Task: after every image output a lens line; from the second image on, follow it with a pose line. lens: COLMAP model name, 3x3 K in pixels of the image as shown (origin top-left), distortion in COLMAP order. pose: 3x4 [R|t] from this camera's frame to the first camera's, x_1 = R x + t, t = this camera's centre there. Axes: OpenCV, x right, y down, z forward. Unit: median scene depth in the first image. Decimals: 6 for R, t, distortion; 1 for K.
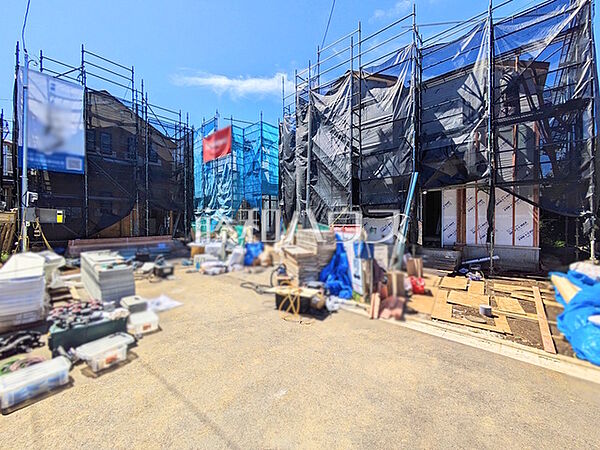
lens RADIAL K [[239.4, 0, 300.9], [0, 239.4, 225.3], [0, 0, 1]] dist [0.000977, 0.000001]
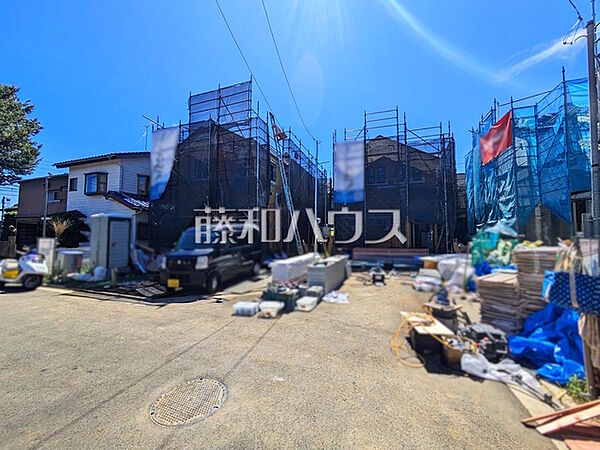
lens RADIAL K [[239.4, 0, 297.4], [0, 239.4, 224.2], [0, 0, 1]] dist [0.000977, 0.000001]
pose [[0.357188, -0.049128, -0.932740, 0.335880], [-0.013121, 0.998253, -0.057603, 0.005319], [0.933940, 0.032813, 0.355919, 0.202451]]
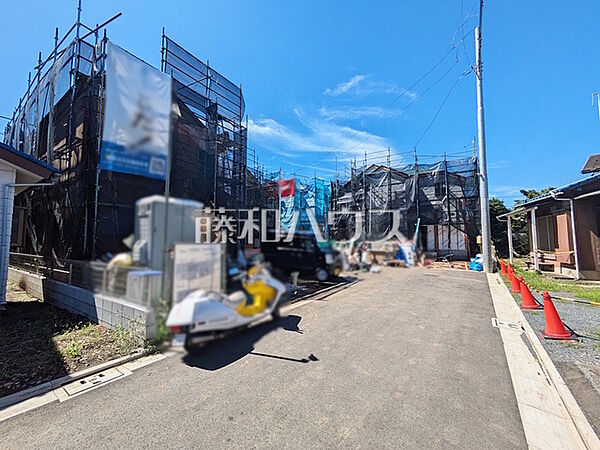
lens RADIAL K [[239.4, 0, 298.4], [0, 239.4, 224.5], [0, 0, 1]] dist [0.000977, 0.000001]
pose [[0.984396, 0.014436, 0.175371, -1.072715], [-0.000386, 0.996804, -0.079883, 0.027149], [-0.175964, 0.078568, 0.981256, -1.055584]]
